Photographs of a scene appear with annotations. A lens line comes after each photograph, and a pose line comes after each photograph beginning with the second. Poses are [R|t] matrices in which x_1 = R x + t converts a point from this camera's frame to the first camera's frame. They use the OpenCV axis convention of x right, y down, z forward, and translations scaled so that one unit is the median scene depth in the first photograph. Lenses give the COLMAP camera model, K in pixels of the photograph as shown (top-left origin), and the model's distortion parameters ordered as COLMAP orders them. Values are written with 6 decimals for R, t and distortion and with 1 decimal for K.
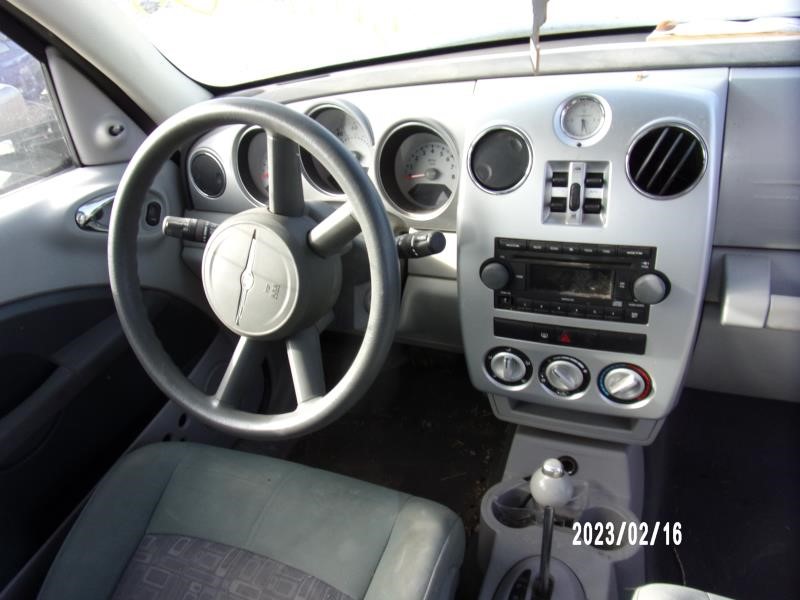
lens RADIAL K [[584.9, 0, 400.0], [0, 584.9, 300.0], [0, 0, 1]] dist [-0.008768, 0.004423]
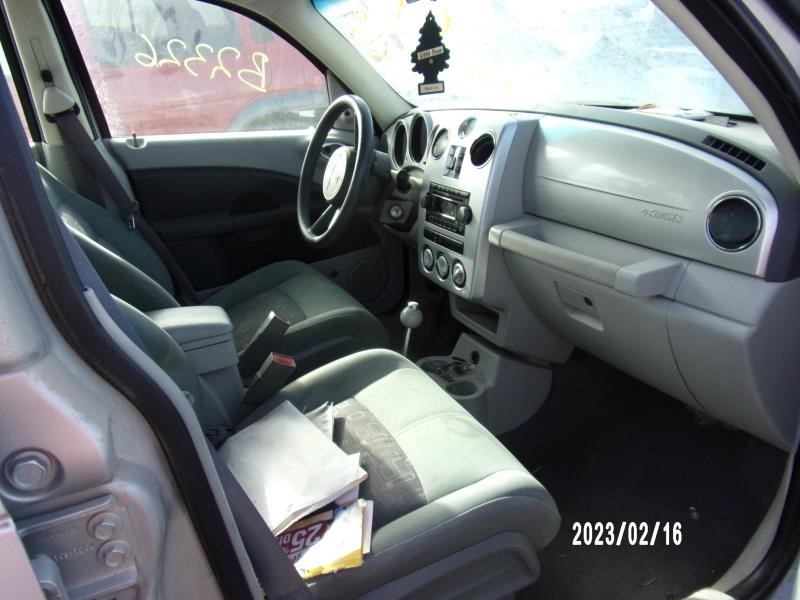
lens RADIAL K [[584.9, 0, 400.0], [0, 584.9, 300.0], [0, 0, 1]] dist [-0.008768, 0.004423]
pose [[0.755424, 0.330763, -0.565624, 1.393707], [-0.388242, 0.921335, 0.020255, 0.271080], [0.527829, 0.204298, 0.824414, -0.618384]]
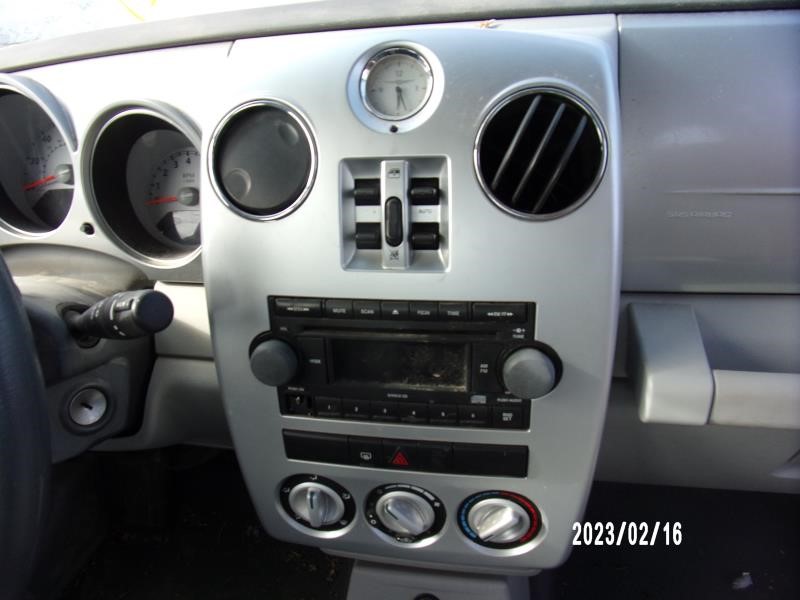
lens RADIAL K [[584.9, 0, 400.0], [0, 584.9, 300.0], [0, 0, 1]] dist [-0.008768, 0.004423]
pose [[0.972643, -0.052184, 0.226367, 0.166484], [0.067406, 0.995917, -0.060042, -0.063106], [-0.222309, 0.073658, 0.972190, 0.436095]]
